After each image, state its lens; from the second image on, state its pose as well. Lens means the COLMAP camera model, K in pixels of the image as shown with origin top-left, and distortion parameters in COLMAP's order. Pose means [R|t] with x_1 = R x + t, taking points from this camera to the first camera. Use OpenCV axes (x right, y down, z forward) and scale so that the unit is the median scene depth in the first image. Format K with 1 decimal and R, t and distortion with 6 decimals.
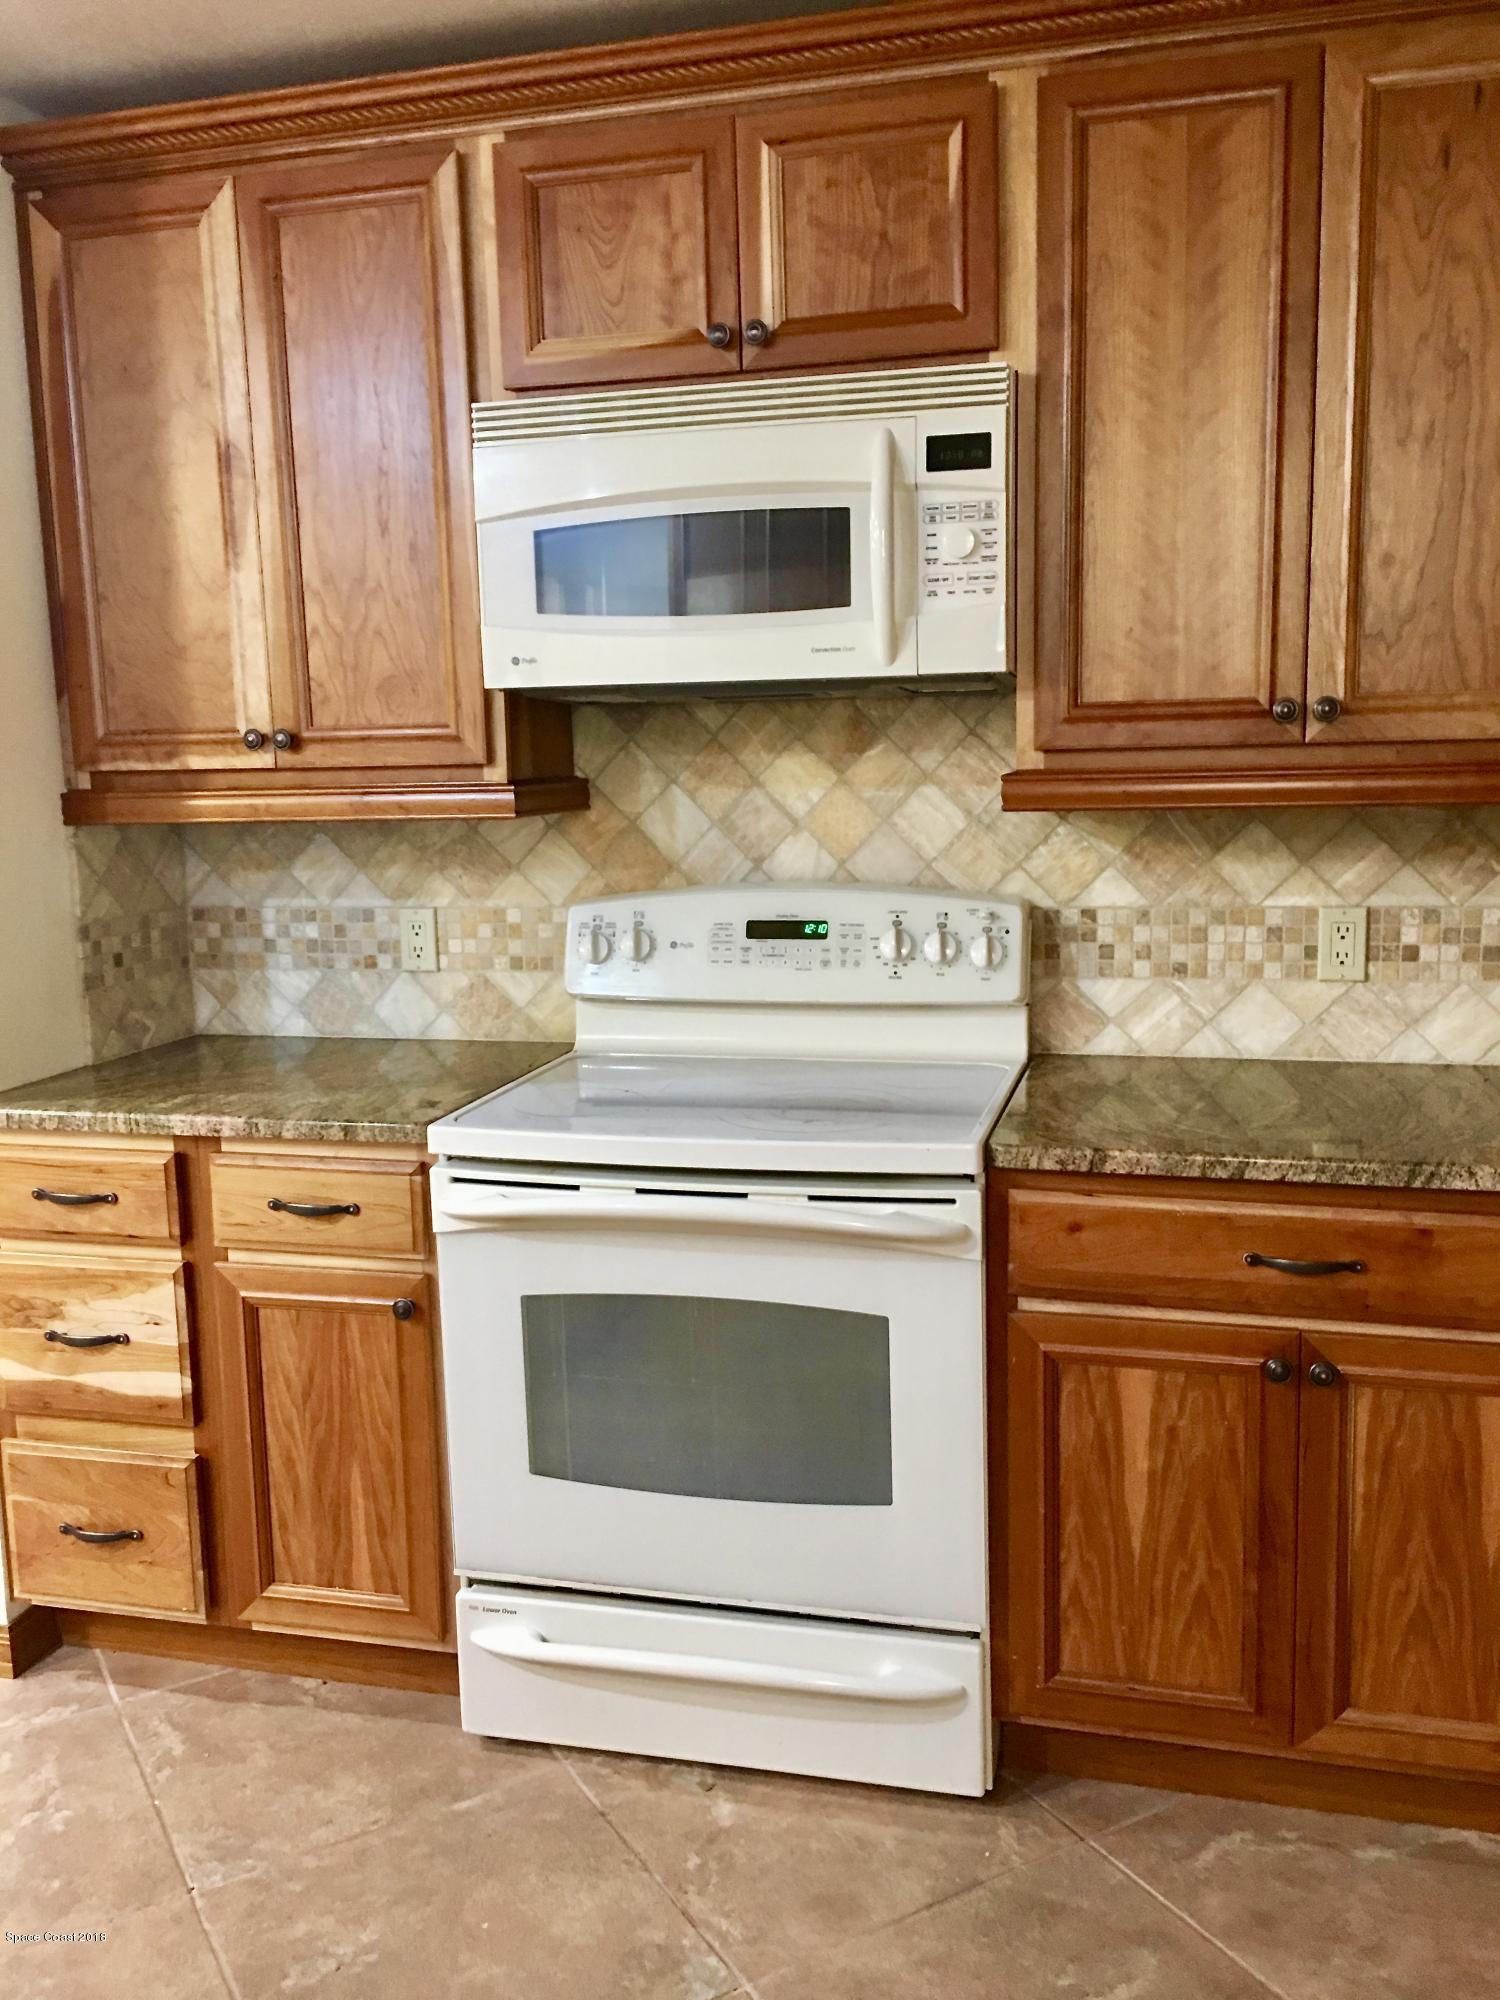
lens RADIAL K [[1700.9, 0, 740.7], [0, 1700.9, 998.9], [0, 0, 1]] dist [0.071979, -0.096195]
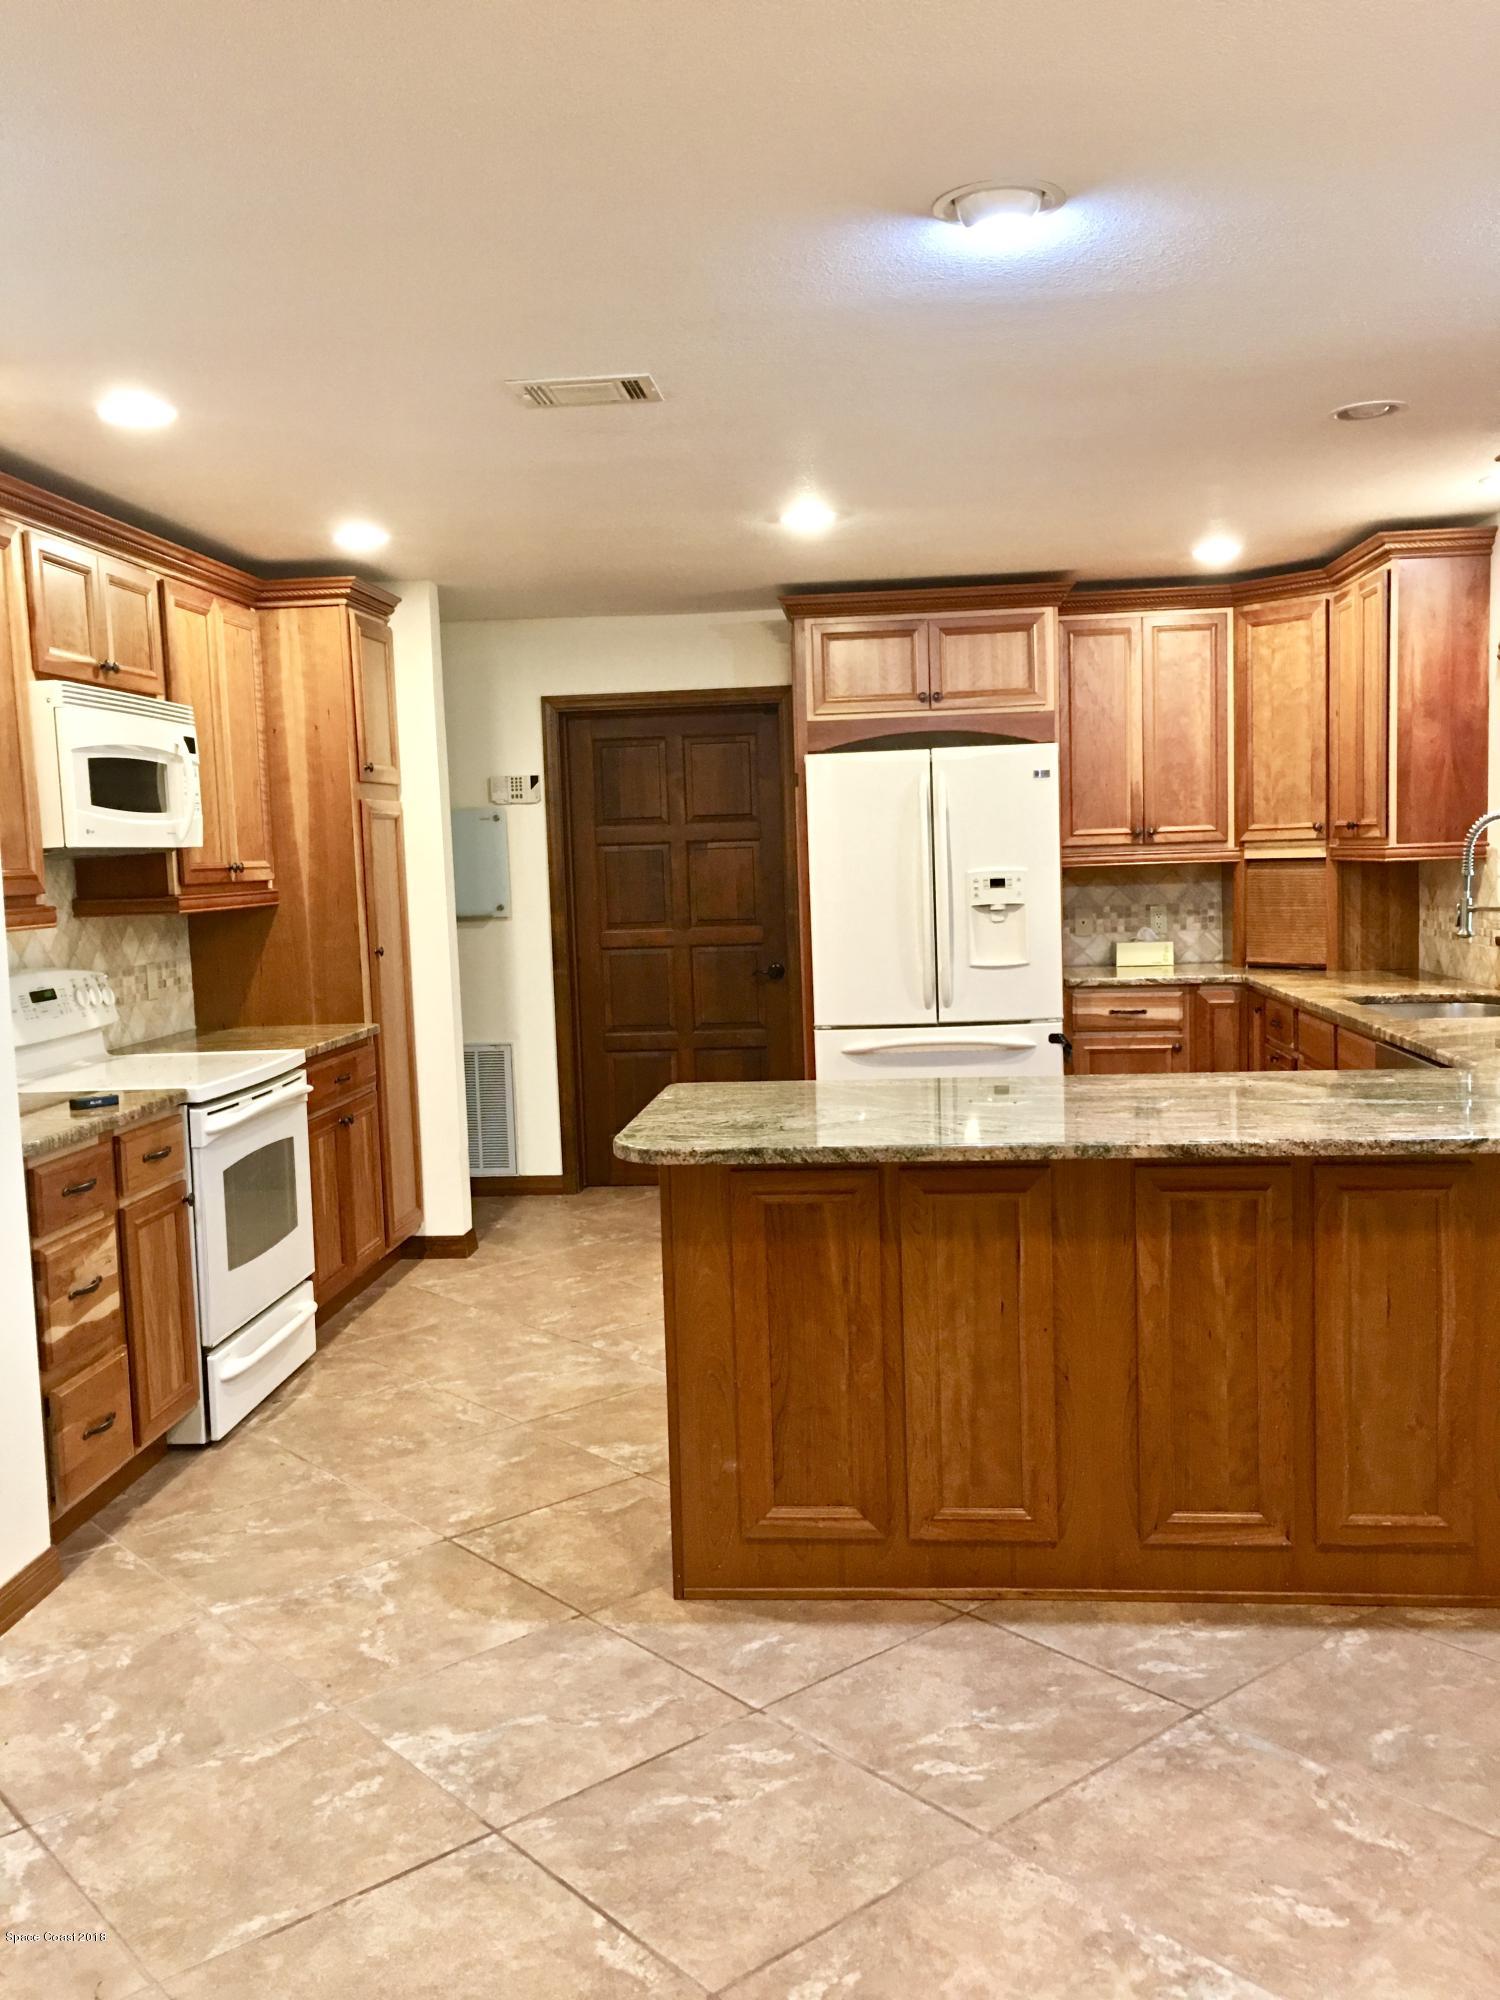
lens RADIAL K [[1700.9, 0, 756.3], [0, 1700.9, 997.7], [0, 0, 1]] dist [0.071979, -0.096195]
pose [[-0.173441, -0.056615, 0.983216, -1.861450], [0.186324, 0.978430, 0.089207, -0.062712], [-0.967058, 0.198668, -0.159151, 0.636826]]
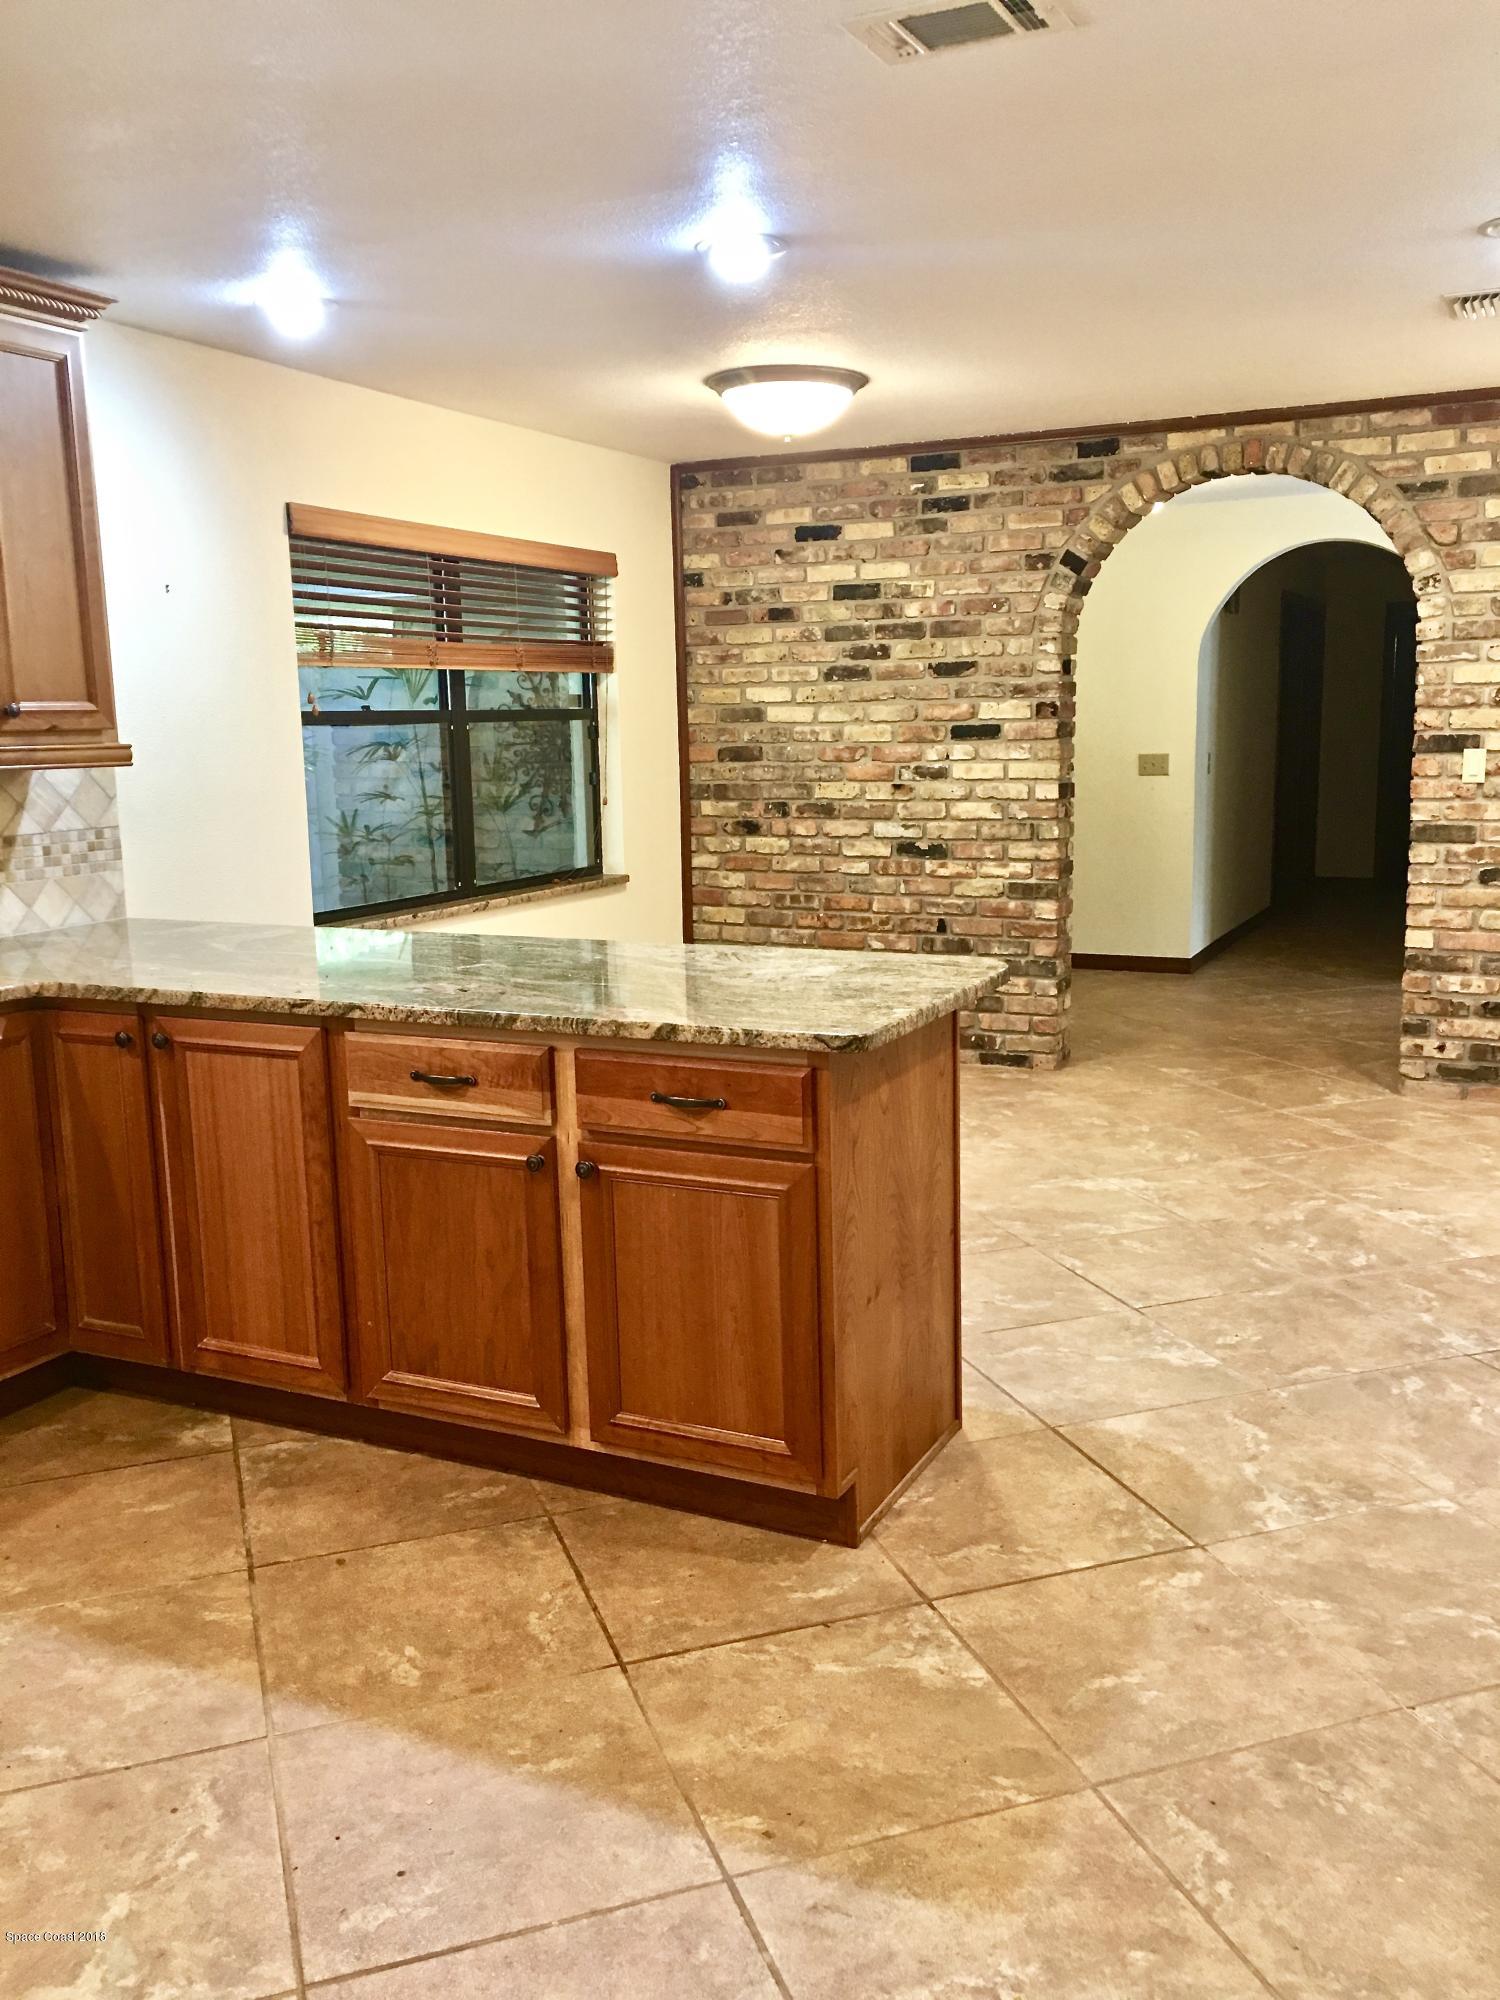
lens RADIAL K [[1700.9, 0, 762.2], [0, 1700.9, 998.0], [0, 0, 1]] dist [0.071979, -0.096195]
pose [[-0.183834, 0.189185, -0.964580, 0.646260], [-0.124482, 0.968922, 0.213761, -0.104367], [0.975043, 0.159369, -0.154571, 0.582399]]
